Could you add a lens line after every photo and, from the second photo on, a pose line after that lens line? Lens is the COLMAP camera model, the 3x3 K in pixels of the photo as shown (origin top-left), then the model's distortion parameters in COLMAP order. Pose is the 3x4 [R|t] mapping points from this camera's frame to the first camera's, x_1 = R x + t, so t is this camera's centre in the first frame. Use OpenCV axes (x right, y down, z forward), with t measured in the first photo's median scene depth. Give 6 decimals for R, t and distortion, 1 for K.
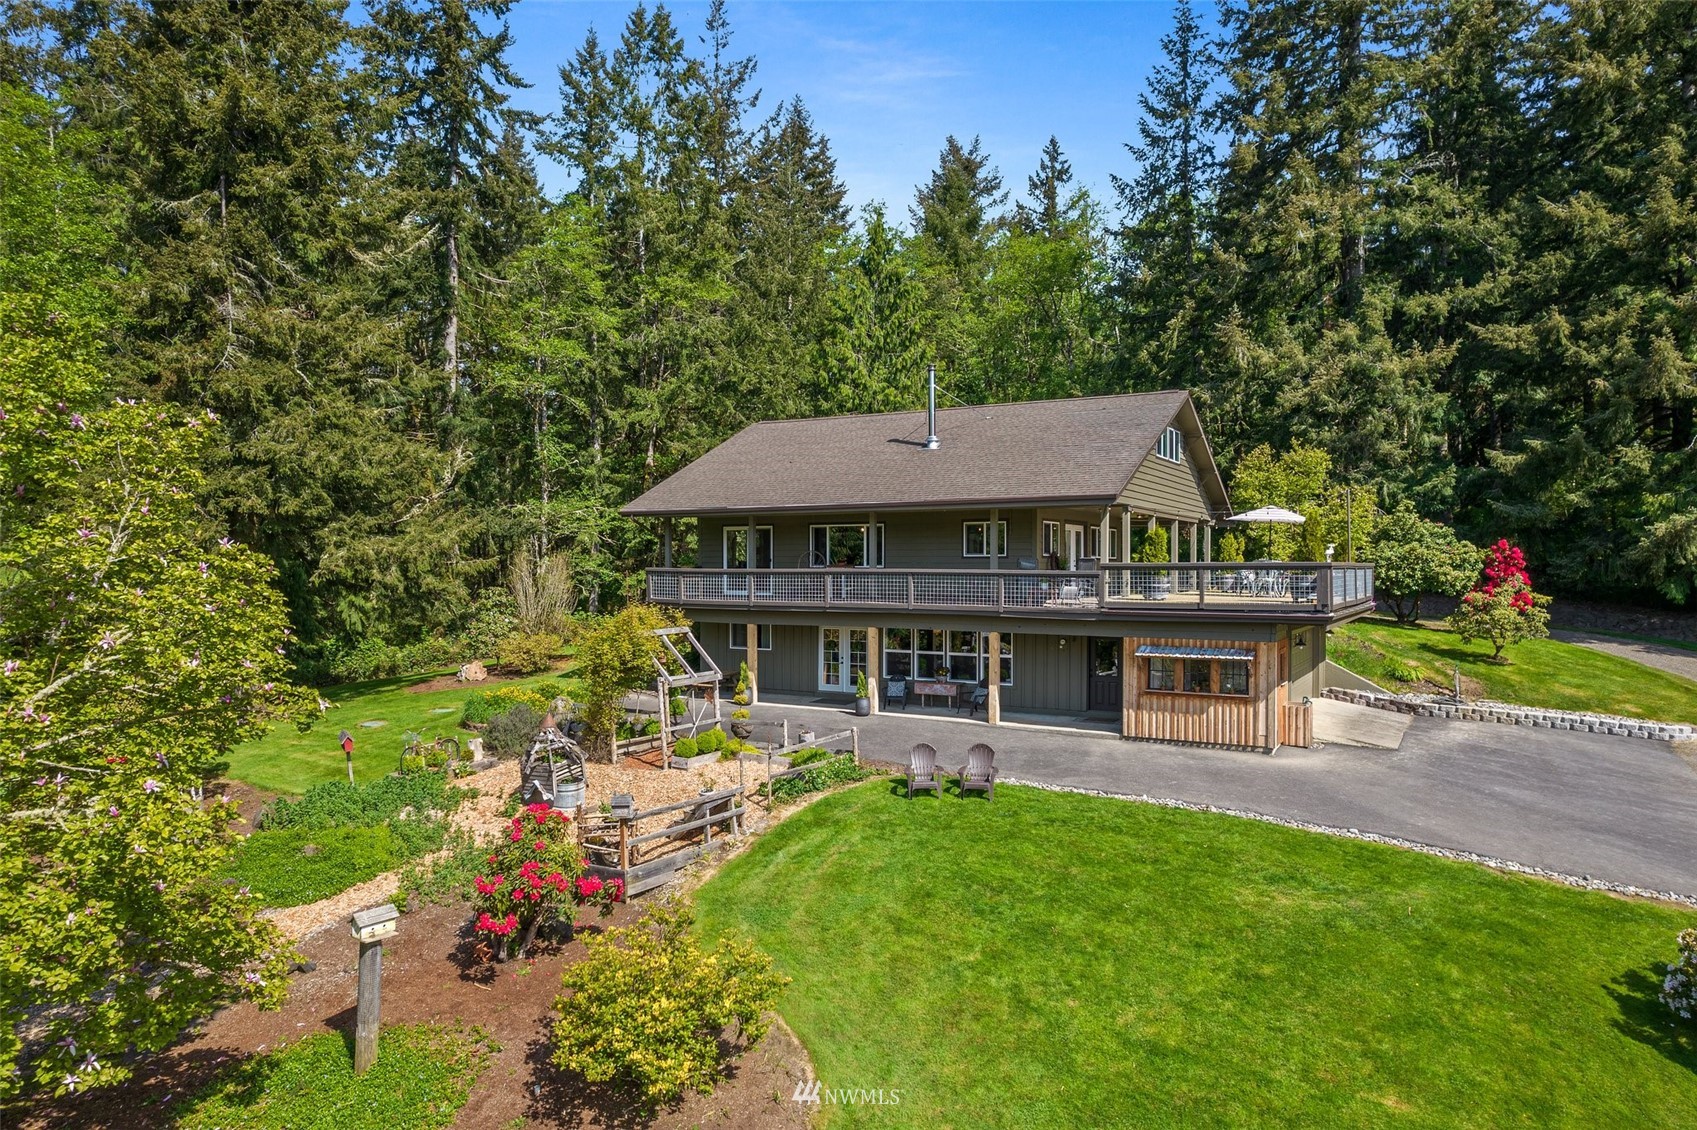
lens RADIAL K [[1078.4, 0, 848.5], [0, 1078.4, 565.0], [0, 0, 1]] dist [-0.083336, 0.065097]
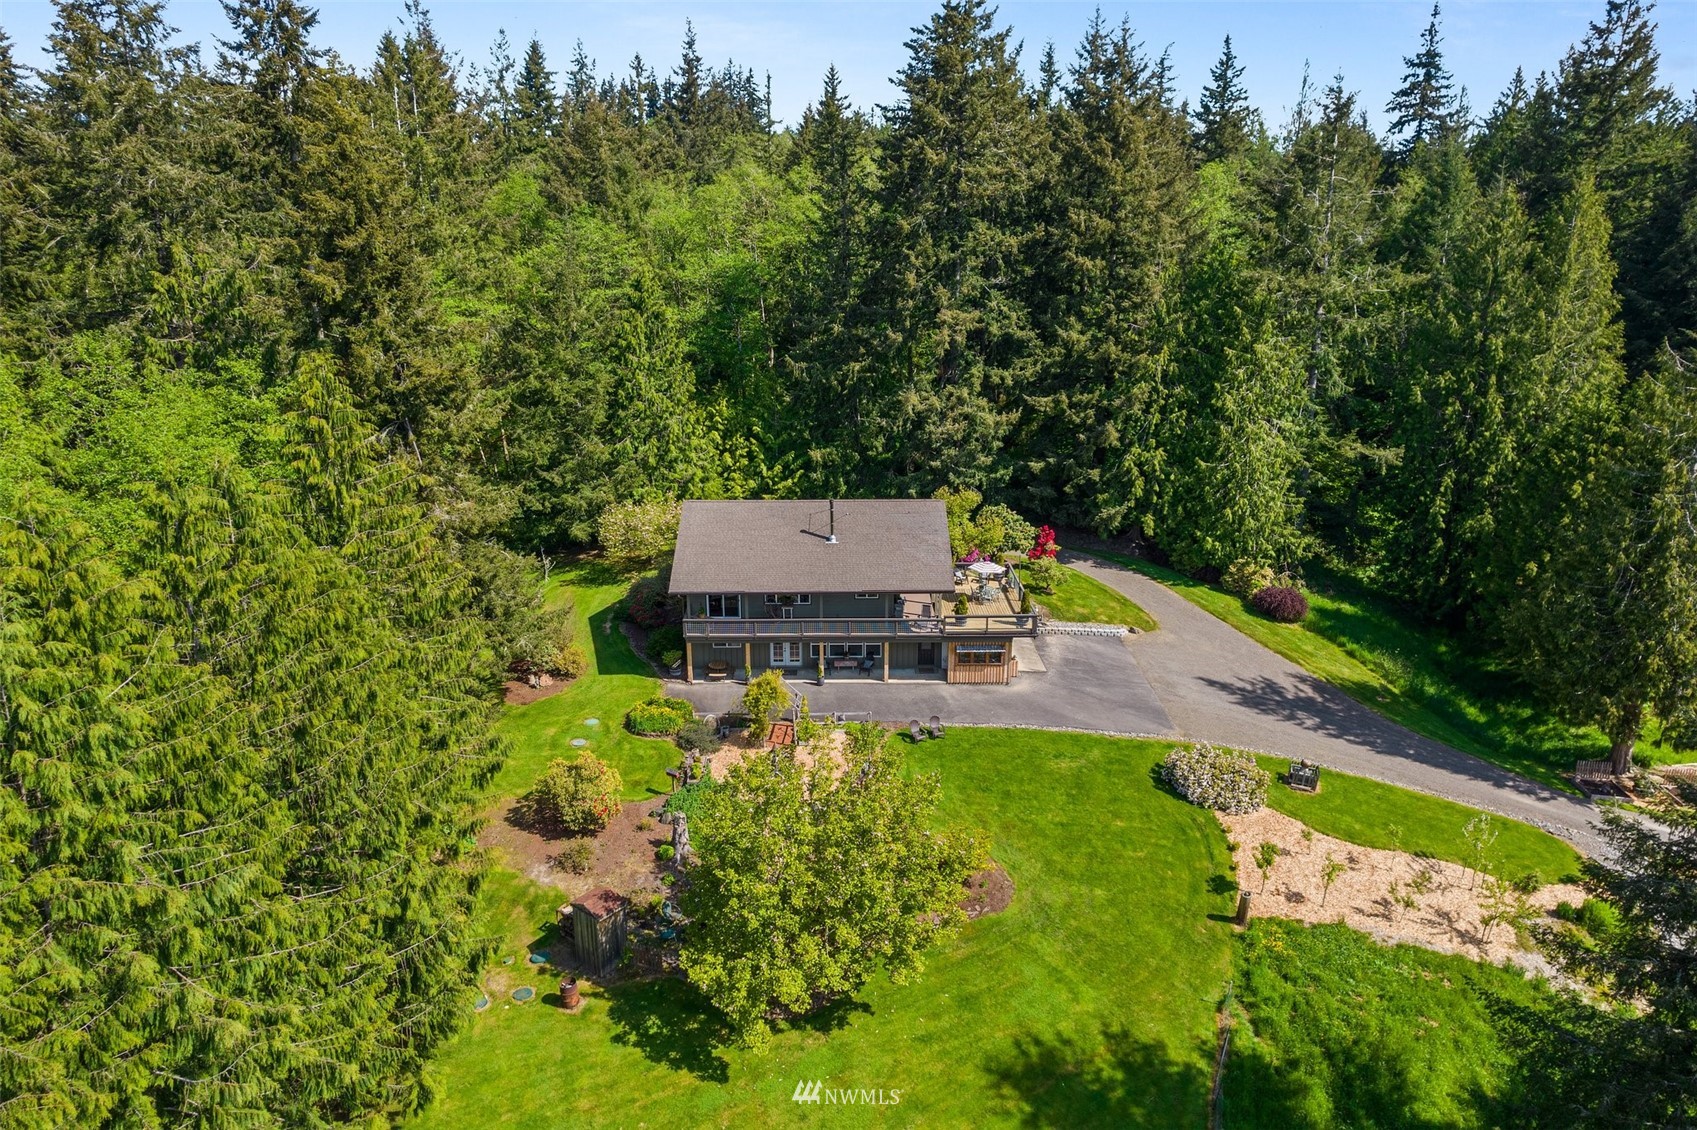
lens RADIAL K [[1078.4, 0, 848.5], [0, 1078.4, 565.0], [0, 0, 1]] dist [-0.083336, 0.065097]
pose [[0.851504, -0.147039, 0.503310, -0.871480], [0.001629, 0.960614, 0.277881, -0.602183], [-0.524346, -0.235797, 0.818206, -0.598931]]
